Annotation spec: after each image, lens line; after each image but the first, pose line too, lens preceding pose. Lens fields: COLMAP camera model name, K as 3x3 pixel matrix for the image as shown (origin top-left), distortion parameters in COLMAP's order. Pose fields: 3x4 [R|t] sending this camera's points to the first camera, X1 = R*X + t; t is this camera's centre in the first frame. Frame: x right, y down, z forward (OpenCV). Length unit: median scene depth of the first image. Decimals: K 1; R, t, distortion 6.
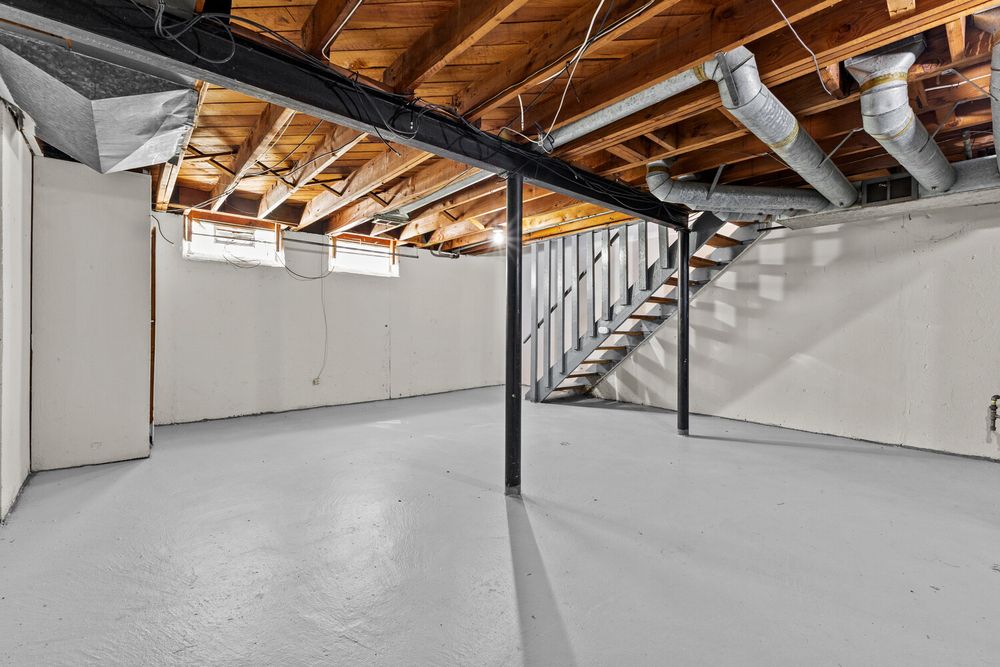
lens RADIAL K [[443.0, 0, 500.7], [0, 443.0, 327.7], [0, 0, 1]] dist [0.020543, -0.005096]
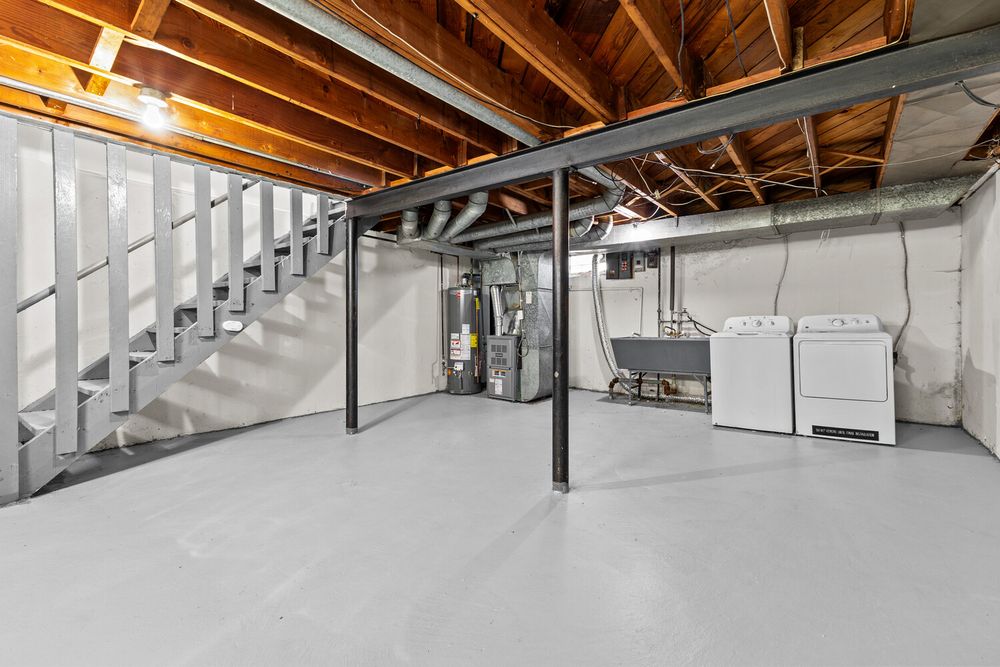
lens RADIAL K [[443.0, 0, 501.4], [0, 443.0, 328.3], [0, 0, 1]] dist [0.020543, -0.005096]
pose [[-0.213652, -0.006482, 0.976888, -0.534678], [0.011968, 0.999886, 0.009252, 0.012089], [-0.976837, 0.013668, -0.213550, 0.809303]]
